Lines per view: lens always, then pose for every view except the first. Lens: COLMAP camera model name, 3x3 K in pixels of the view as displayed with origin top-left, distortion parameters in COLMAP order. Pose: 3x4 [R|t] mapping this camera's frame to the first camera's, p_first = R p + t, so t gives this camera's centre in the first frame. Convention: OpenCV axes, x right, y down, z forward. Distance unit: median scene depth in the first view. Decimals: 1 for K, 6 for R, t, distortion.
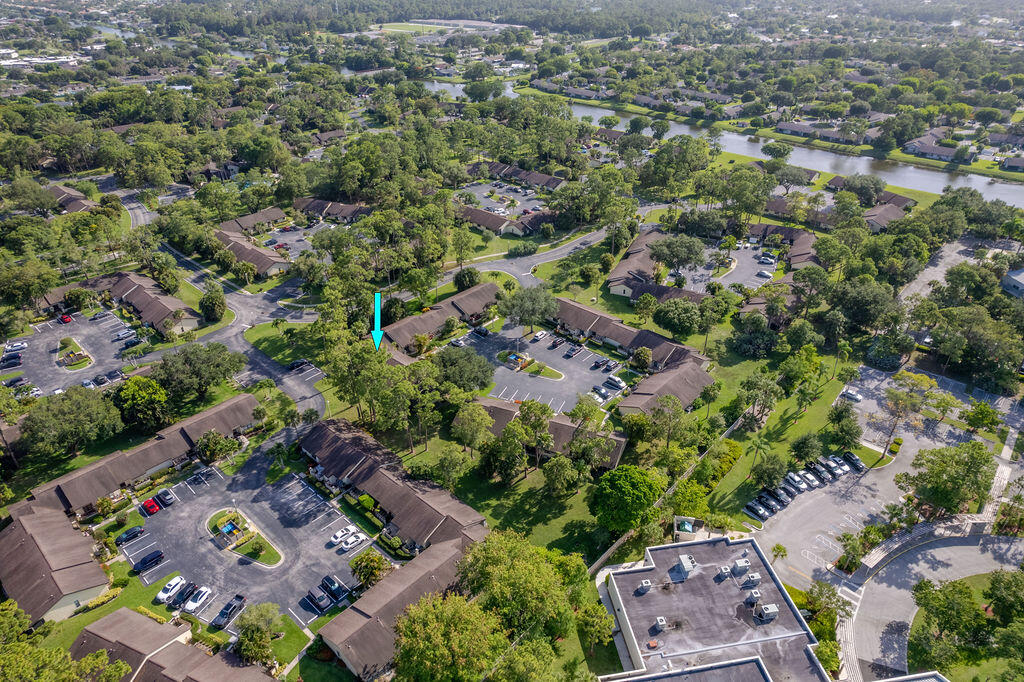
lens RADIAL K [[657.5, 0, 512.0], [0, 657.5, 341.0], [0, 0, 1]] dist [-0.041148, 0.004536]
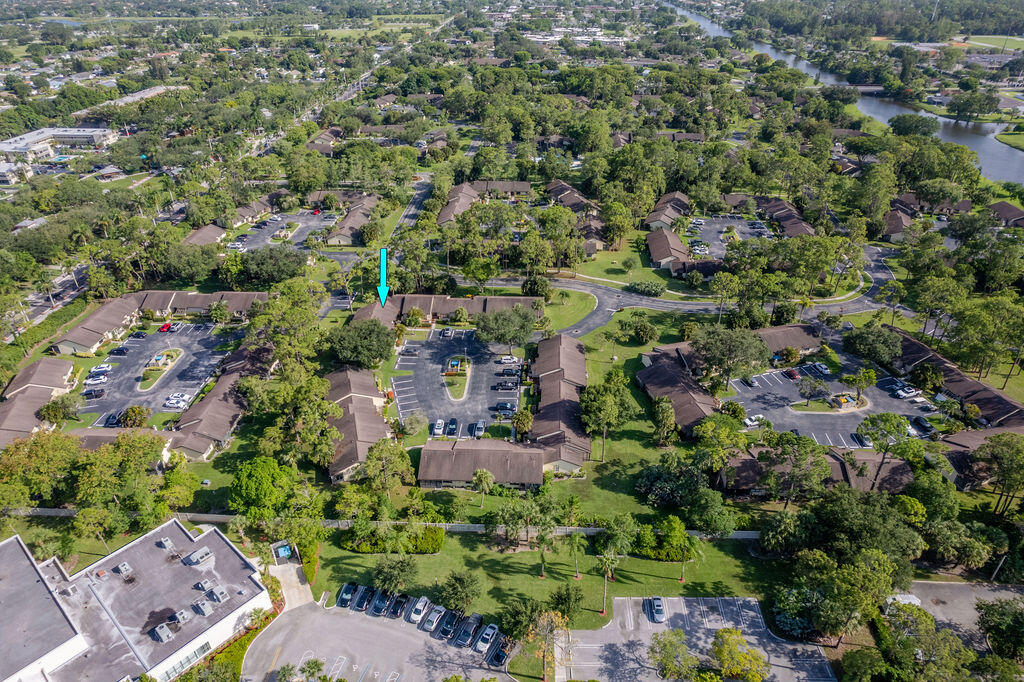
lens RADIAL K [[657.5, 0, 512.0], [0, 657.5, 341.0], [0, 0, 1]] dist [-0.041148, 0.004536]
pose [[0.633223, 0.397748, -0.663947, 0.863379], [-0.390814, 0.904769, 0.169286, -0.254769], [0.668052, 0.152284, 0.728366, 0.406306]]
